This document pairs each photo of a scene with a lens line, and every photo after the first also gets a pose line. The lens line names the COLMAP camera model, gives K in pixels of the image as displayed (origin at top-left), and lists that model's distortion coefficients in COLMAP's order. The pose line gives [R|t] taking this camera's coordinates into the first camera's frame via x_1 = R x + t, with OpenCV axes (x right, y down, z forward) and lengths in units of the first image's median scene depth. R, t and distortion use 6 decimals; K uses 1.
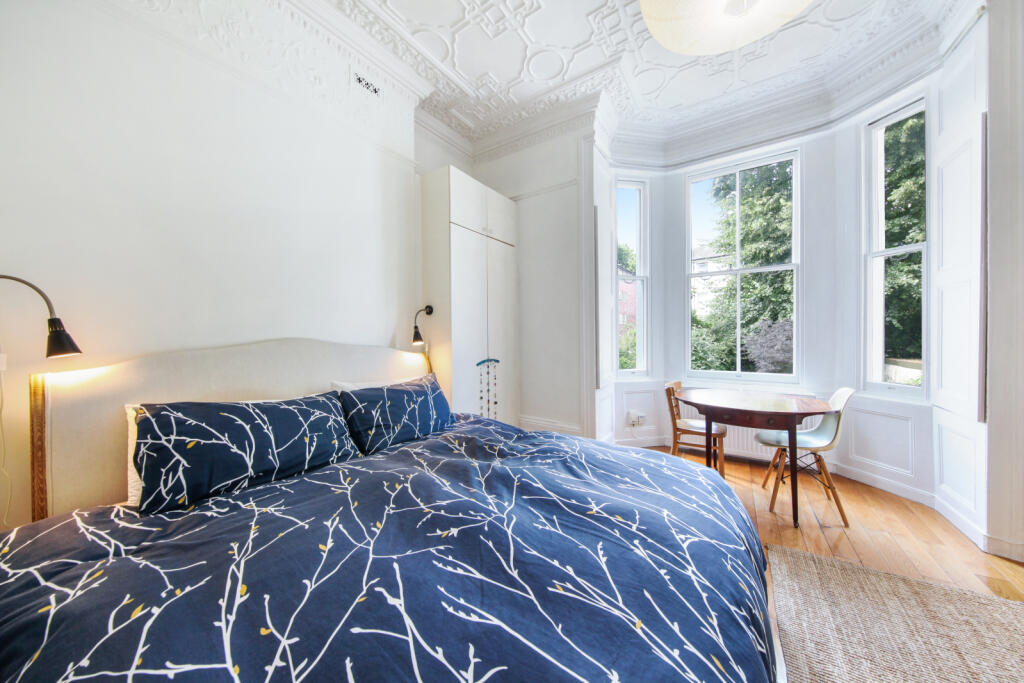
lens RADIAL K [[330.6, 0, 512.0], [0, 330.6, 336.7], [0, 0, 1]] dist [-0.002002, -0.000097]
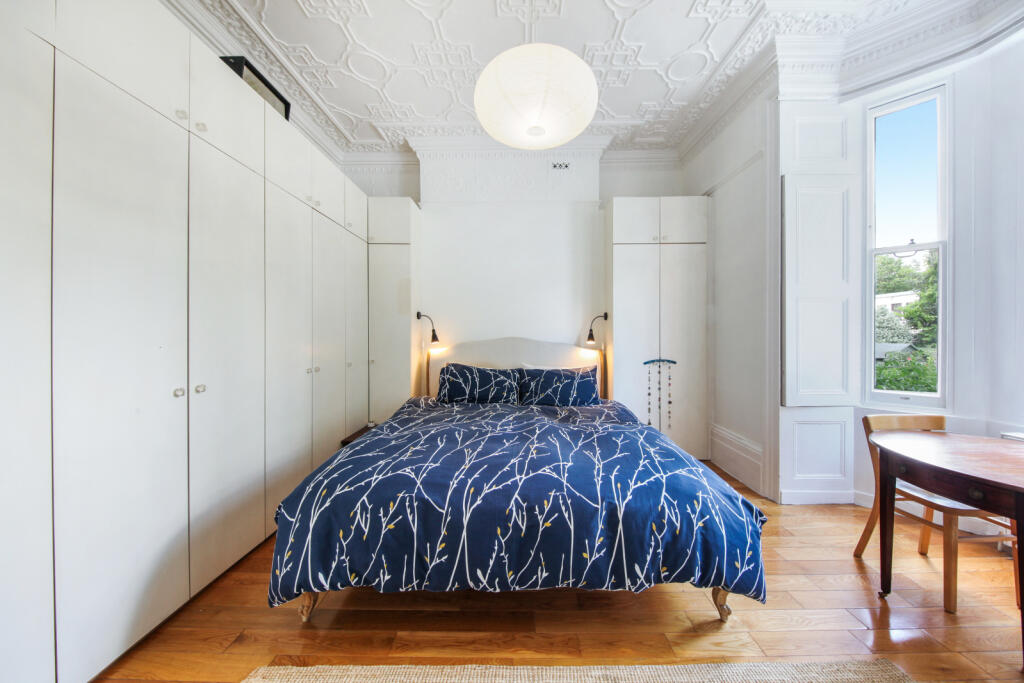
lens RADIAL K [[351.1, 0, 513.6], [0, 351.1, 336.6], [0, 0, 1]] dist [0.001311, 0.000035]
pose [[0.527316, 0.010413, -0.849605, 1.105778], [-0.010933, 0.999925, 0.005469, -0.011494], [0.849599, 0.006404, 0.527391, 0.004322]]
